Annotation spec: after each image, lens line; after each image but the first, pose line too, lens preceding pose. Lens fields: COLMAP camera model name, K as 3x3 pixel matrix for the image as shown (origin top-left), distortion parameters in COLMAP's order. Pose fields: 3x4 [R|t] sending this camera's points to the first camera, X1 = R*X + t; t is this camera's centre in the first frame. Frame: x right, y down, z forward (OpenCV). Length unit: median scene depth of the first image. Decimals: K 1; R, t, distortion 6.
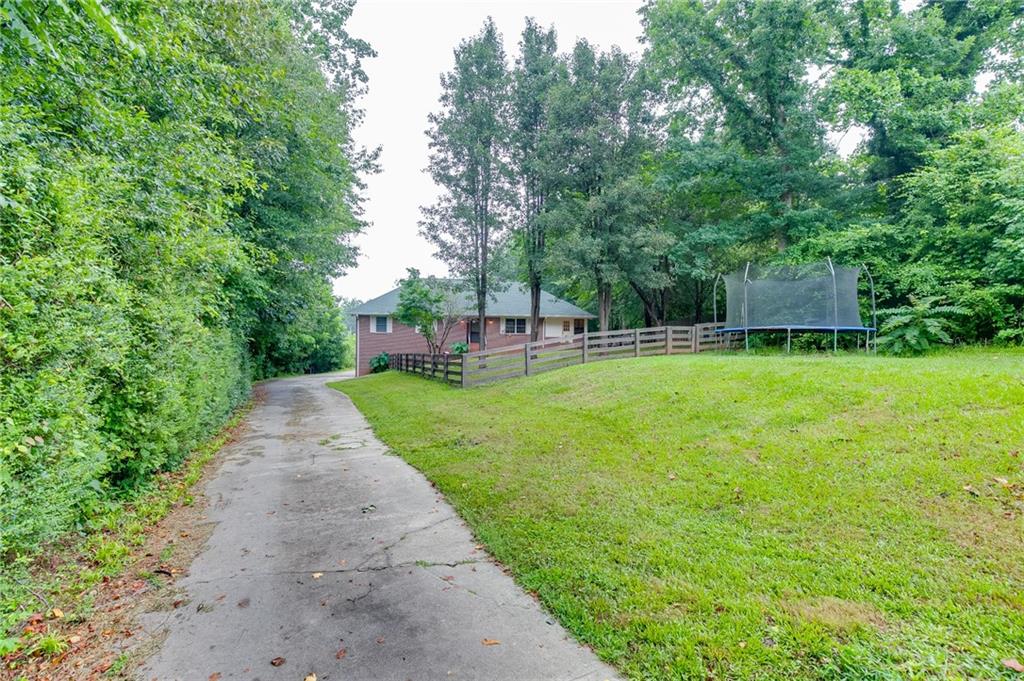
lens RADIAL K [[458.3, 0, 510.2], [0, 458.3, 341.1], [0, 0, 1]] dist [-0.004999, -0.000496]
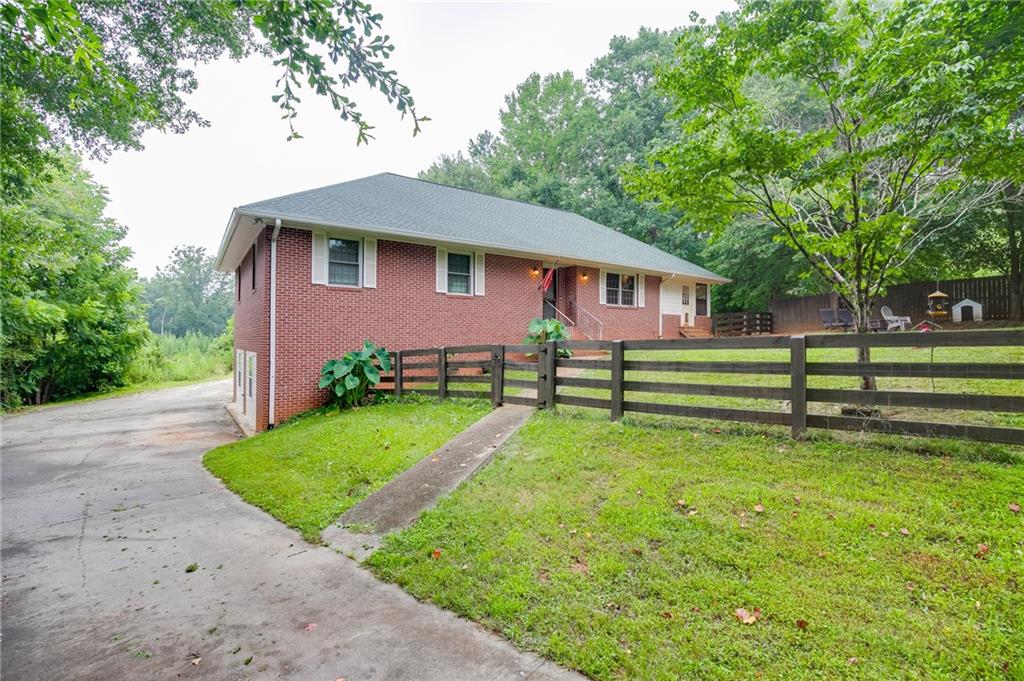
lens RADIAL K [[458.3, 0, 512.7], [0, 458.3, 341.3], [0, 0, 1]] dist [-0.004999, -0.000496]
pose [[0.910989, -0.000786, 0.412429, -0.285213], [-0.001097, 0.999990, 0.004329, 0.018857], [-0.412428, -0.004396, 0.910979, 0.594261]]
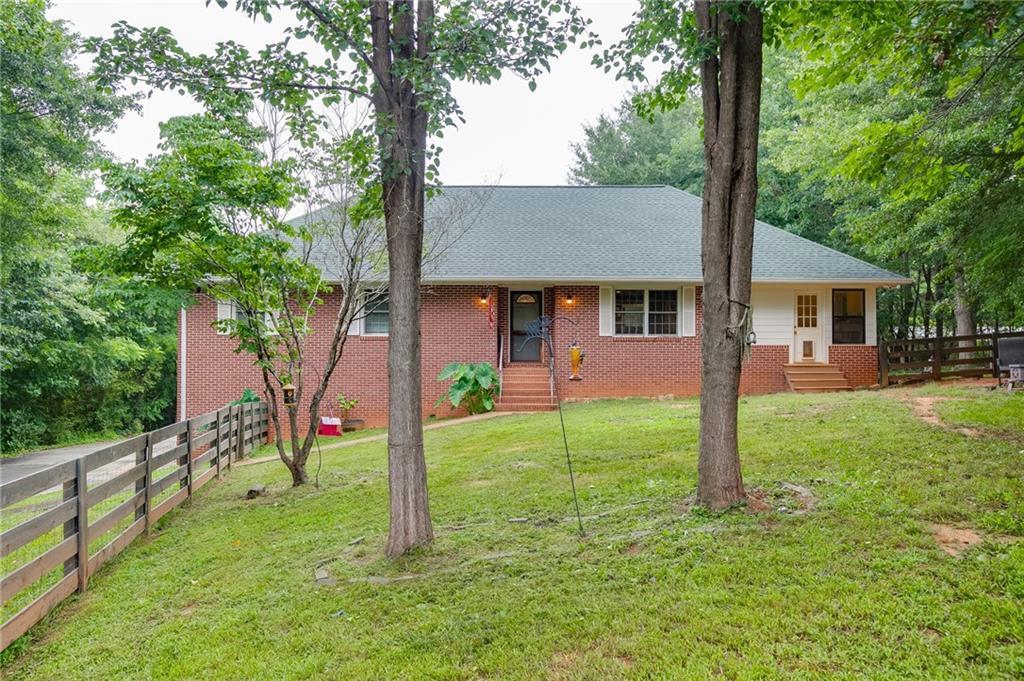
lens RADIAL K [[931.7, 0, 513.3], [0, 931.7, 341.9], [0, 0, 1]] dist [-0.076330, -0.001413]
pose [[0.978647, -0.002642, -0.205533, 0.054109], [0.003541, 0.999986, 0.004007, -0.014833], [0.205520, -0.004650, 0.978642, 0.325411]]
